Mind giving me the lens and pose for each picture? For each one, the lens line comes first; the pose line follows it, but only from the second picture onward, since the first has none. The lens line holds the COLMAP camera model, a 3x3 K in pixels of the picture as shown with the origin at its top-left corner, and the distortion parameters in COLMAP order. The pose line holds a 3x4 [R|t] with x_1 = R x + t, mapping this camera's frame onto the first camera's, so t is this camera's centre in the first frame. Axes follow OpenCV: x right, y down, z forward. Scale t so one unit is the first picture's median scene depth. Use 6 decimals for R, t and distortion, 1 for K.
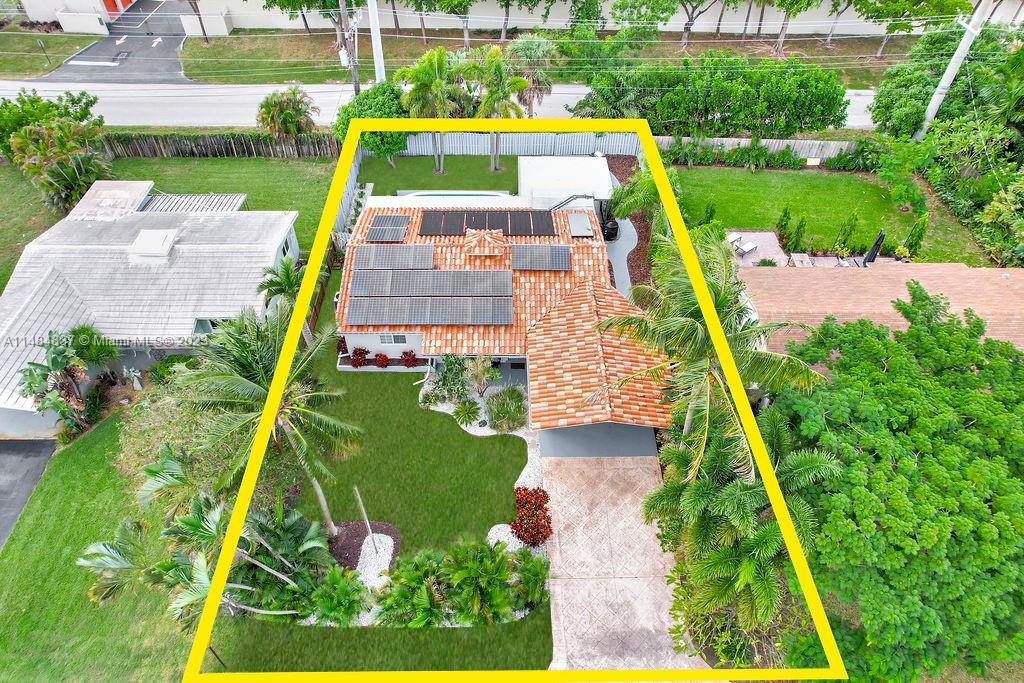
lens RADIAL K [[667.6, 0, 512.0], [0, 667.6, 341.5], [0, 0, 1]] dist [-0.016226, 0.001323]
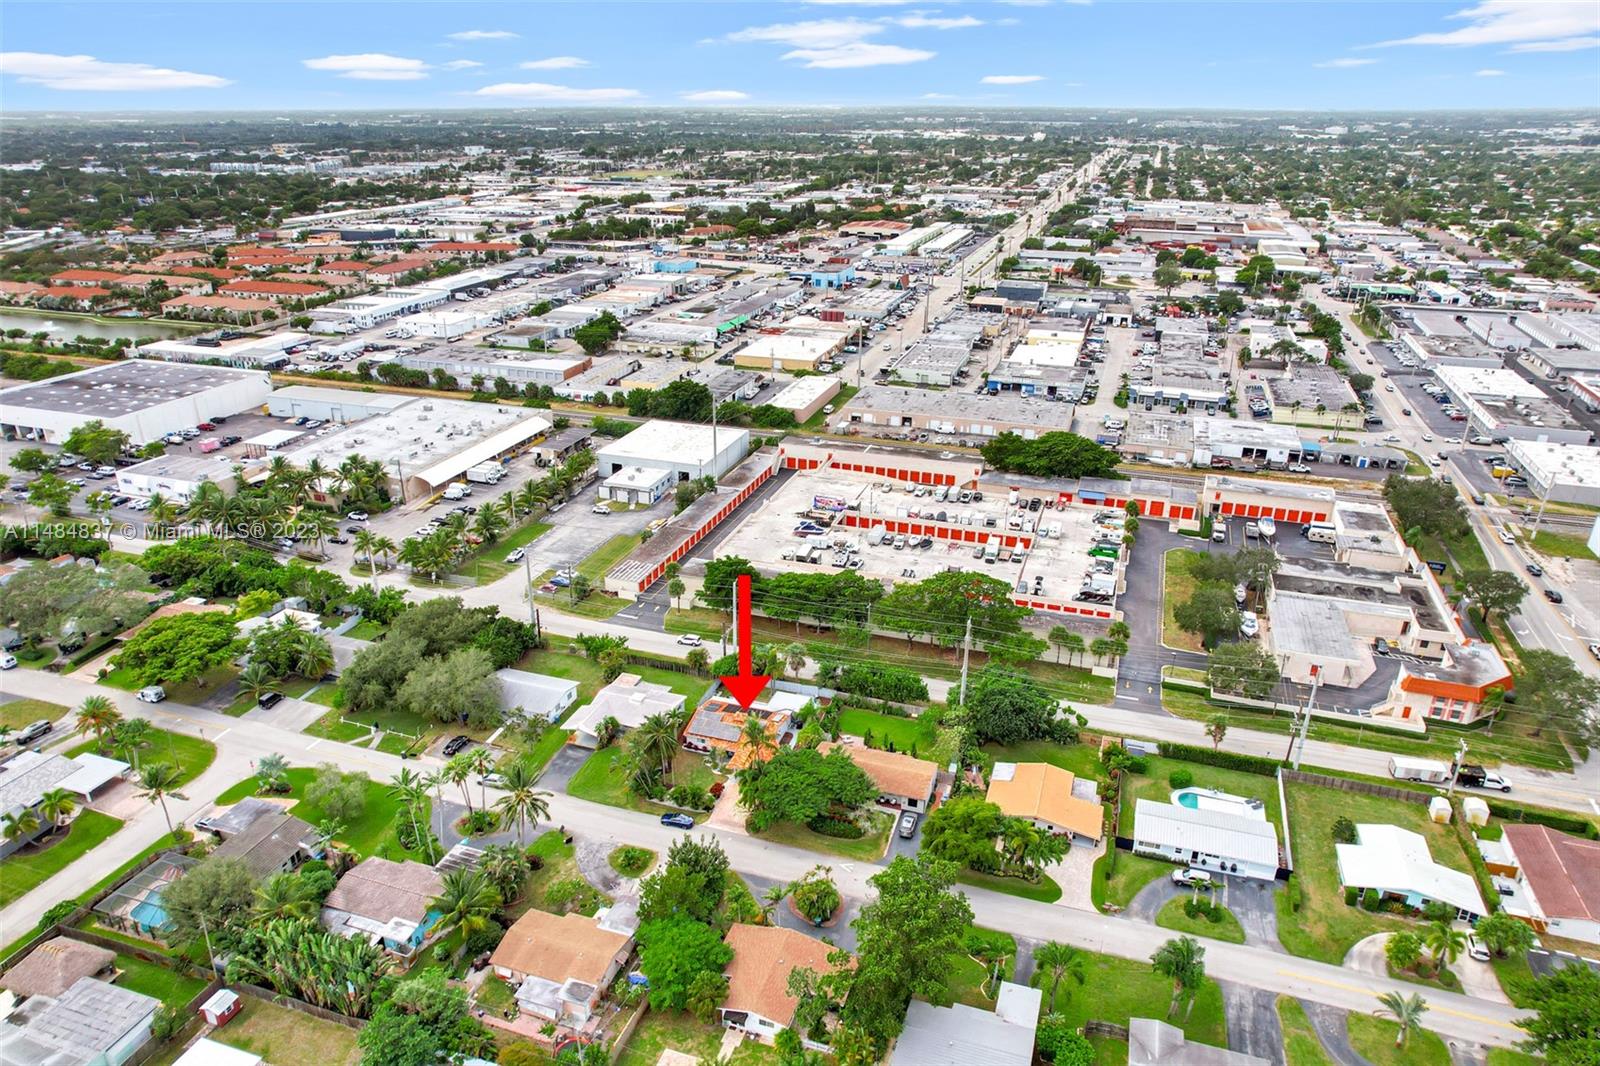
lens RADIAL K [[1043.2, 0, 800.0], [0, 1043.2, 533.0], [0, 0, 1]] dist [-0.016226, 0.001323]
pose [[0.944454, 0.121599, -0.305321, 1.454906], [-0.229718, 0.908643, -0.348709, 0.631102], [0.235025, 0.399477, 0.886105, -3.200156]]
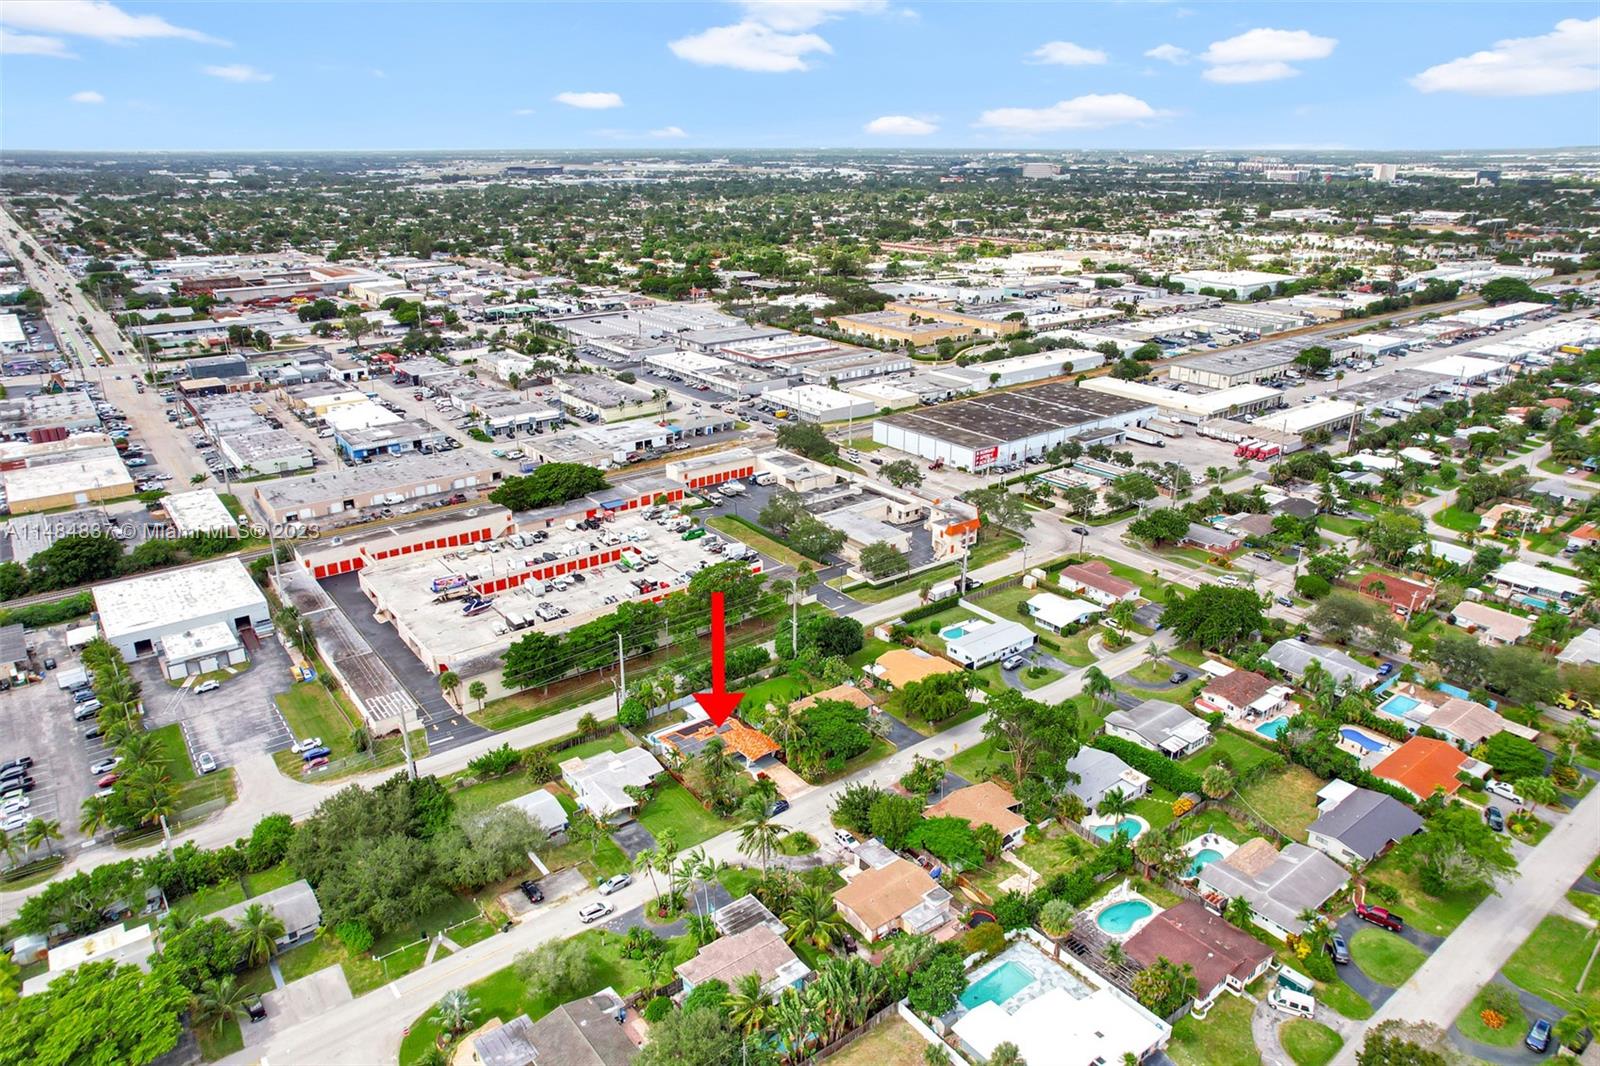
lens RADIAL K [[1043.2, 0, 800.0], [0, 1043.2, 533.0], [0, 0, 1]] dist [-0.016226, 0.001323]
pose [[0.803949, -0.224899, 0.550533, -2.218079], [0.431465, 0.857674, -0.279703, 0.637538], [-0.409273, 0.462402, 0.786562, -3.593578]]
